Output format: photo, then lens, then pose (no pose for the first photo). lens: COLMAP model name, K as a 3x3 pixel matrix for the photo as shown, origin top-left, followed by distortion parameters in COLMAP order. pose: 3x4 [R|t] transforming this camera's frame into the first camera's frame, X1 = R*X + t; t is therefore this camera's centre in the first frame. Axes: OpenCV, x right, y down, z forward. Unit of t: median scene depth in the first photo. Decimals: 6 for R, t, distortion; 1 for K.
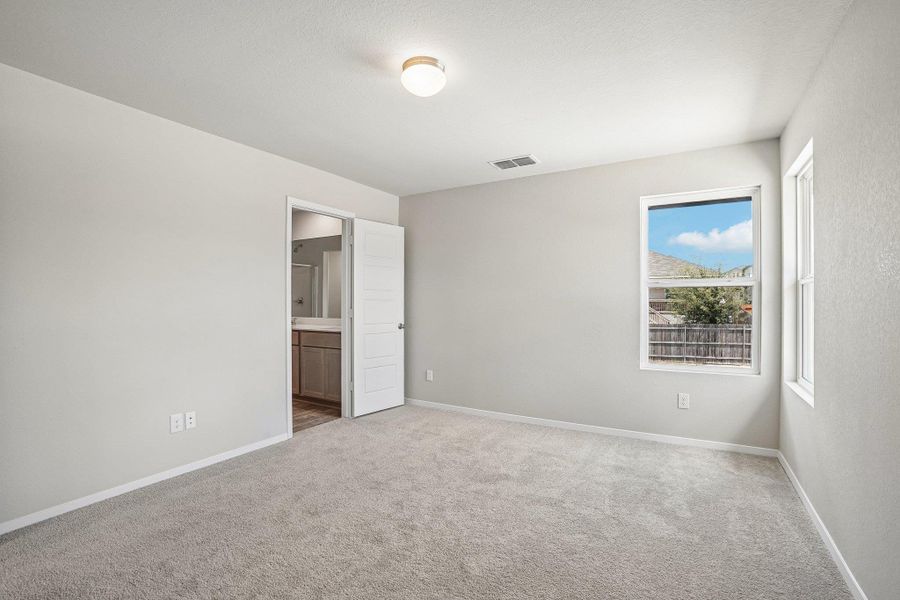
lens RADIAL K [[416.3, 0, 447.1], [0, 416.3, 300.1], [0, 0, 1]] dist [-0.074733, 0.031099]
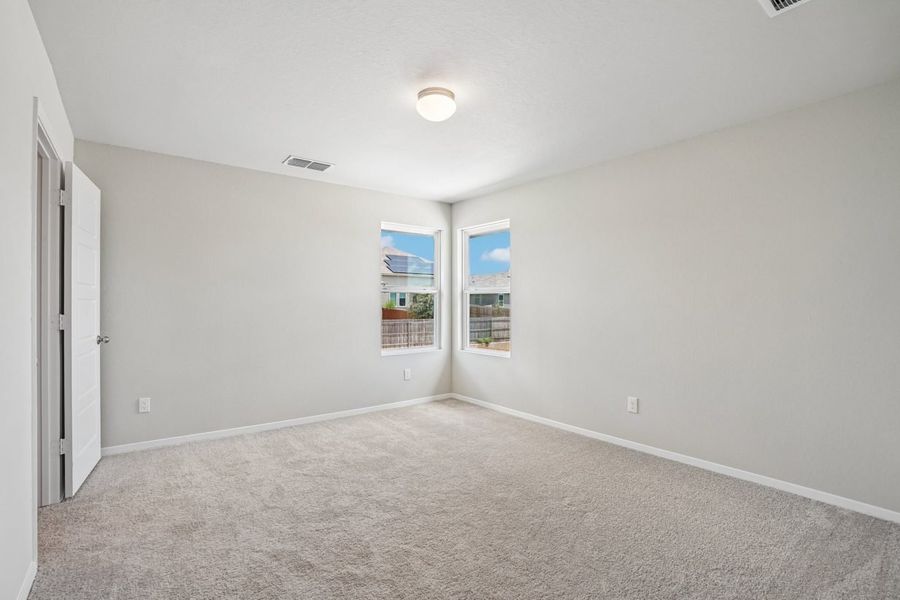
lens RADIAL K [[416.3, 0, 447.1], [0, 416.3, 300.1], [0, 0, 1]] dist [-0.074733, 0.031099]
pose [[0.362649, 0.006091, 0.931906, -0.696496], [-0.004771, 0.999978, -0.004679, -0.000535], [-0.931913, -0.002749, 0.362670, 0.354467]]
